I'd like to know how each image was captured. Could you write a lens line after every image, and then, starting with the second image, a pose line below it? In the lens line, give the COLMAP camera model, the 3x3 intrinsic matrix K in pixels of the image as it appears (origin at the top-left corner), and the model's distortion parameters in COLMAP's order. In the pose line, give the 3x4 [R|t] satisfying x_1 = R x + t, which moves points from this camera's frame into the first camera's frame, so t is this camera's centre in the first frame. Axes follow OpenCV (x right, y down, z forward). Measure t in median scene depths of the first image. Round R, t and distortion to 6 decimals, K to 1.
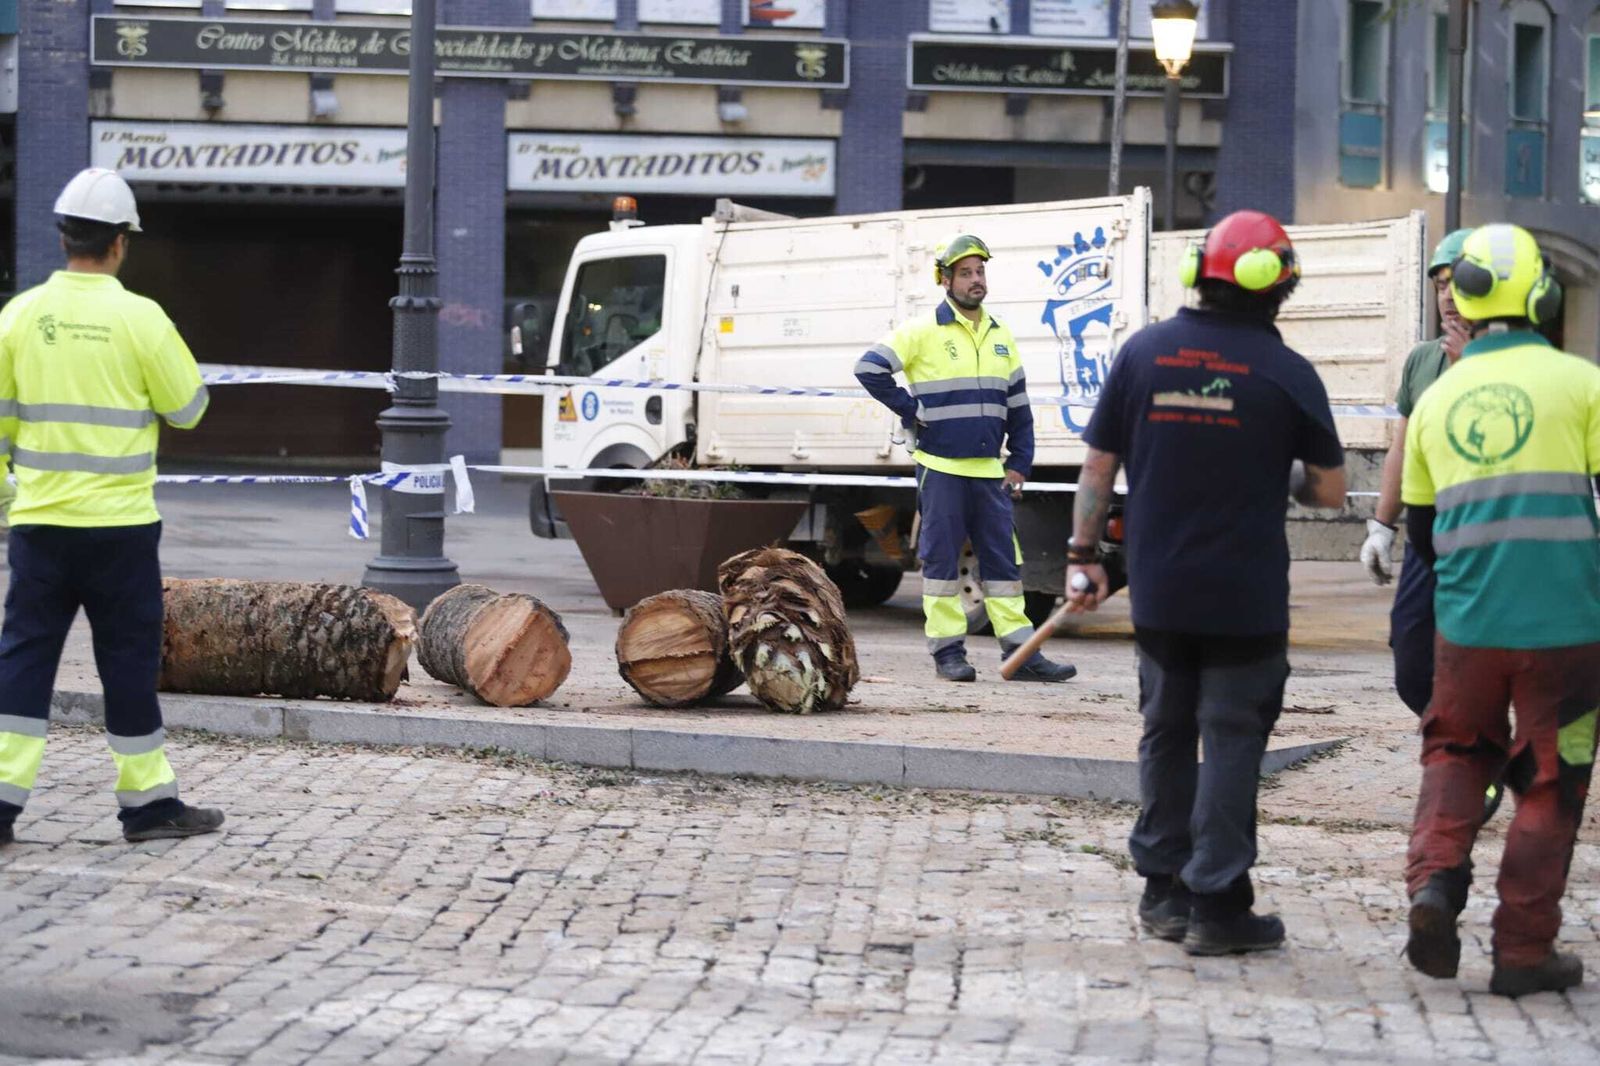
lens RADIAL K [[4532.2, 0, 800.5], [0, 4532.2, 423.6], [0, 0, 1]] dist [-0.051216, 0.228174]
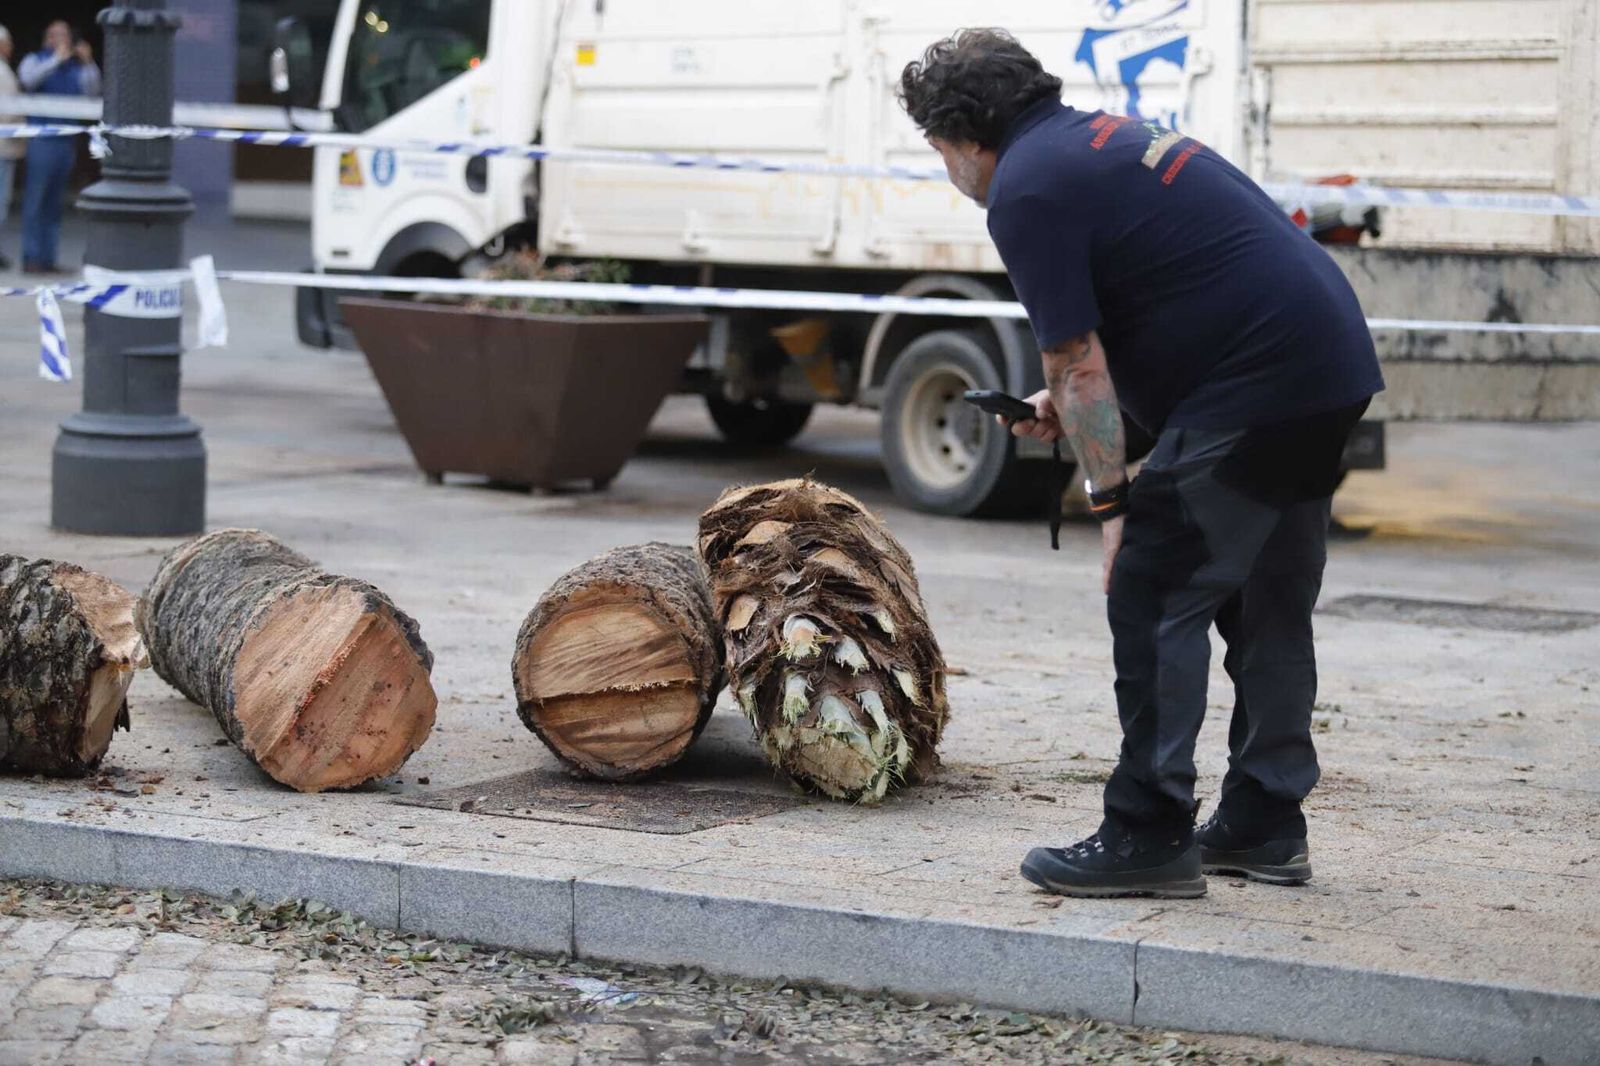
lens RADIAL K [[4532.2, 0, 800.5], [0, 4532.2, 423.6], [0, 0, 1]] dist [-0.051216, 0.228174]
pose [[0.997908, 0.010459, 0.063800, -0.041545], [-0.014507, 0.997888, 0.063315, -0.014927], [-0.063003, -0.064108, 0.995952, 0.461346]]
